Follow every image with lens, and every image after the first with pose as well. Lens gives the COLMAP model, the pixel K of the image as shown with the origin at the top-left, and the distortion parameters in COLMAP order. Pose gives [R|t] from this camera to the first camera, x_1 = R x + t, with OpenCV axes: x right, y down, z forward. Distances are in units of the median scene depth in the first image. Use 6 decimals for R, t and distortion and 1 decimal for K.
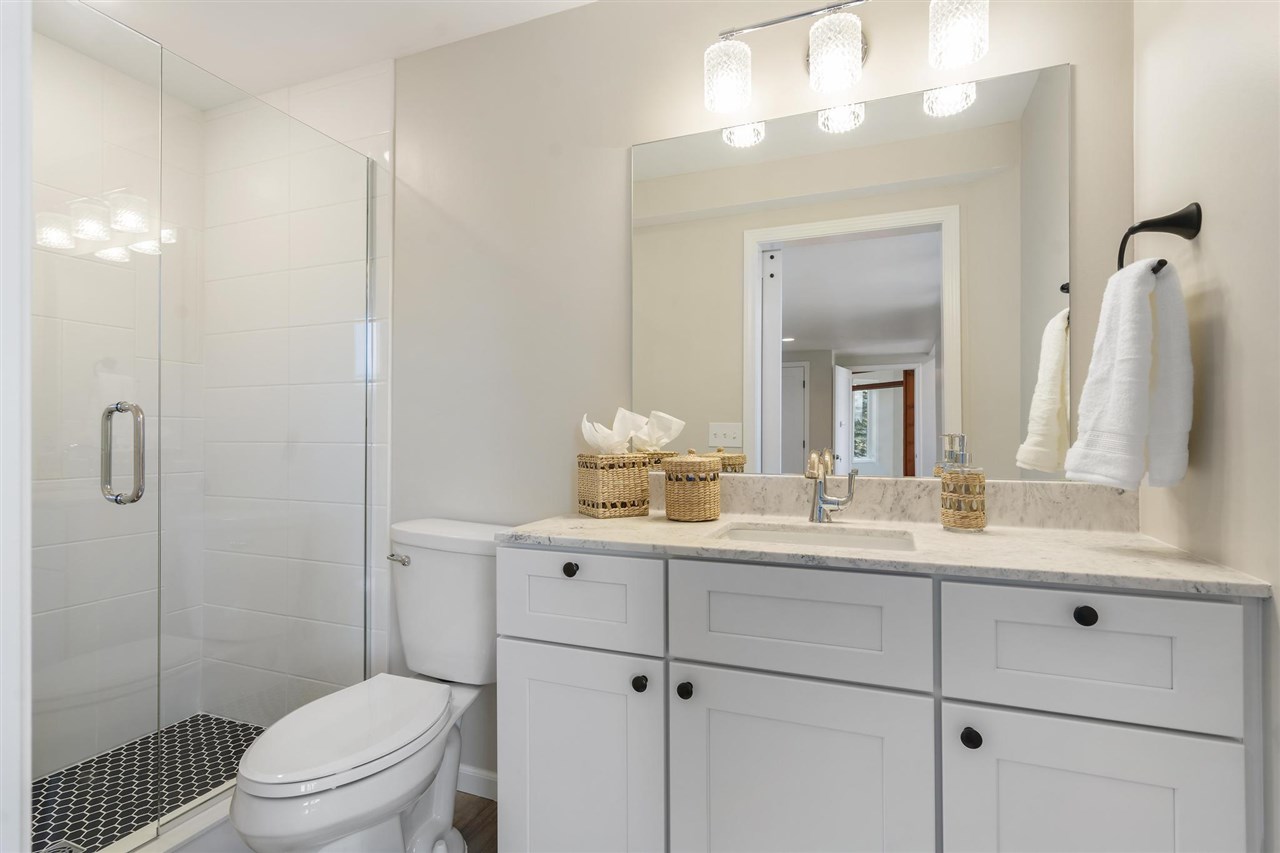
lens RADIAL K [[625.2, 0, 639.5], [0, 625.2, 430.6], [0, 0, 1]] dist [0.001039, 0.000186]
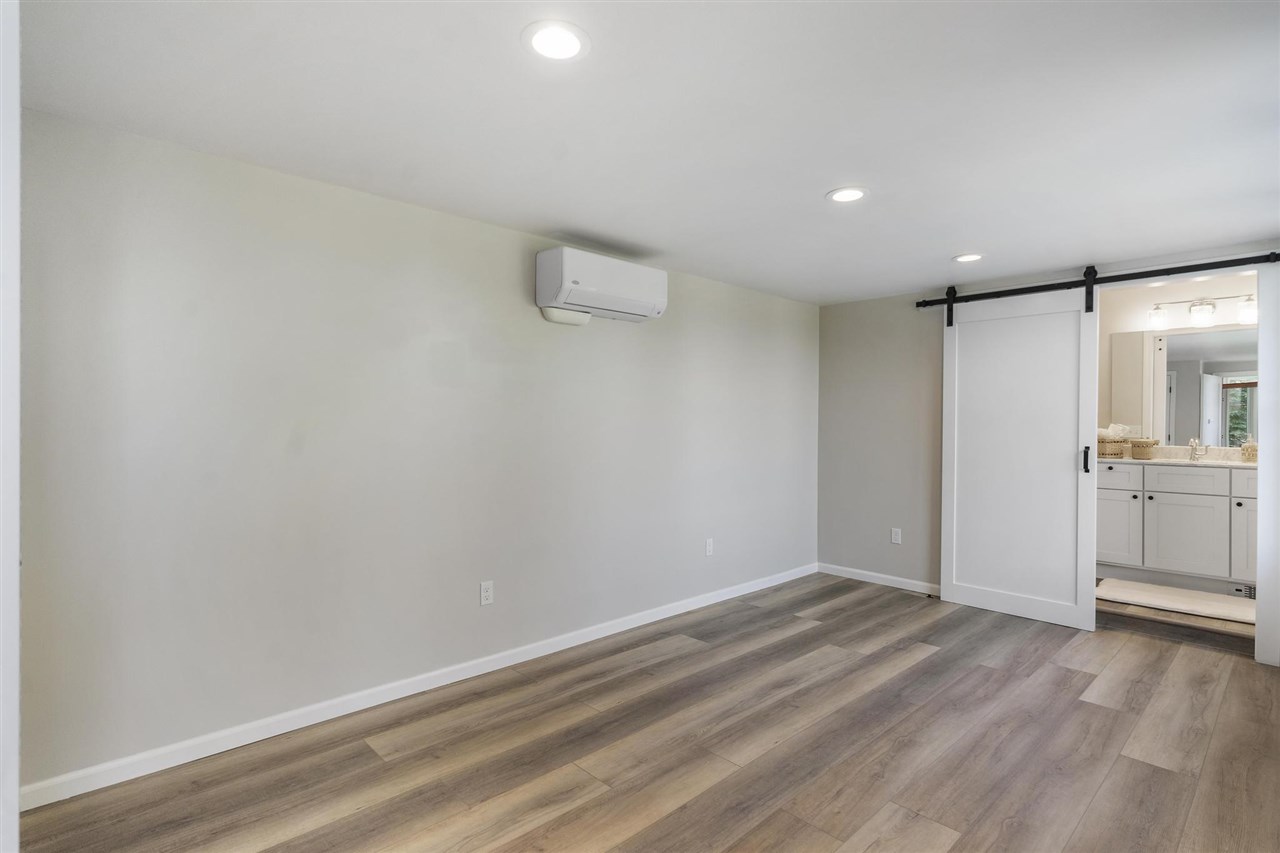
lens RADIAL K [[625.2, 0, 640.5], [0, 625.2, 422.6], [0, 0, 1]] dist [0.001039, 0.000186]
pose [[0.908798, 0.007809, -0.417164, -0.862592], [-0.005592, 0.999963, 0.006537, -0.048600], [0.417200, -0.003608, 0.908808, -2.805617]]
